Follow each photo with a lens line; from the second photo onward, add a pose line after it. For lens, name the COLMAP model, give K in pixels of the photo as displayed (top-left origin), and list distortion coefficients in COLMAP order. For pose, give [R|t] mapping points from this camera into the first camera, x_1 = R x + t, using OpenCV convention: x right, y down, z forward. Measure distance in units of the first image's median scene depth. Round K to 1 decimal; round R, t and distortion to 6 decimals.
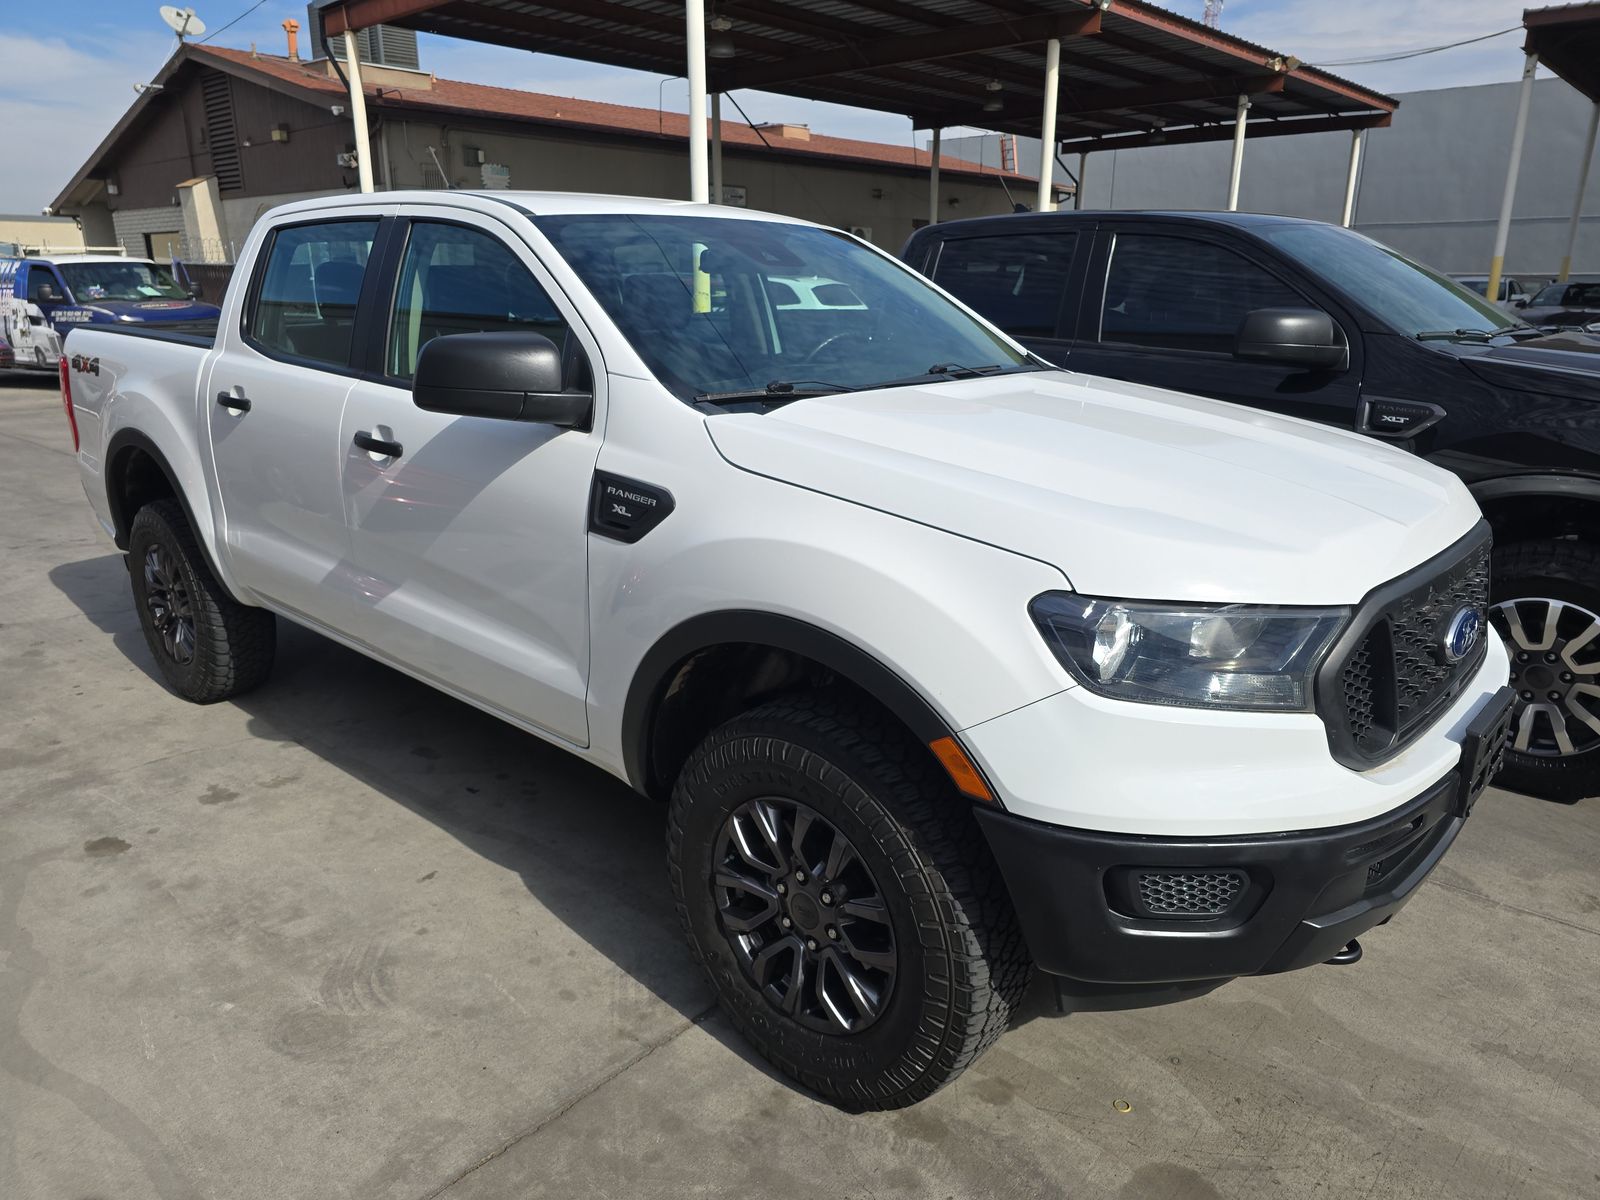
lens RADIAL K [[1099.6, 0, 800.0], [0, 1099.6, 600.0], [0, 0, 1]] dist [-0.001074, 0.000375]
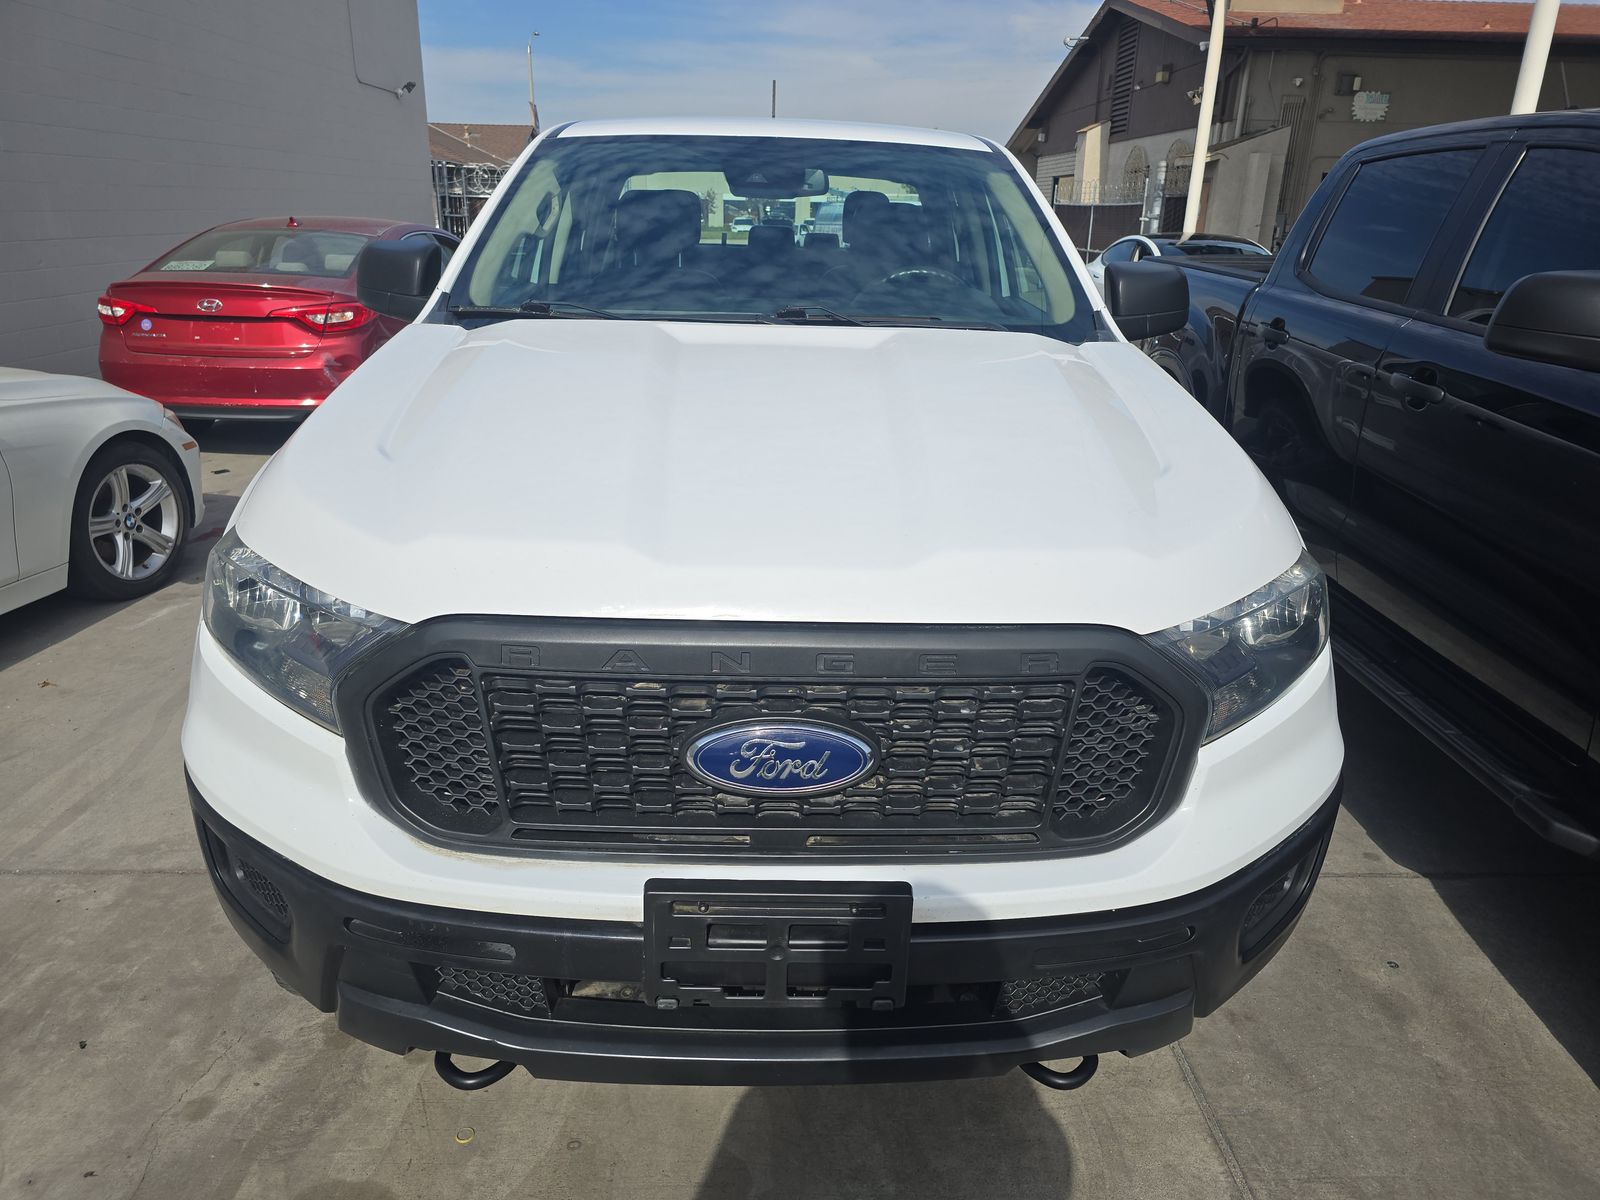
lens RADIAL K [[1072.8, 0, 795.8], [0, 1072.8, 602.6], [0, 0, 1]] dist [0.035497, -0.031255]
pose [[0.698537, 0.252557, -0.669523, 0.090454], [-0.216154, 0.966410, 0.139028, -0.012801], [0.682147, 0.047604, 0.729664, 0.049161]]
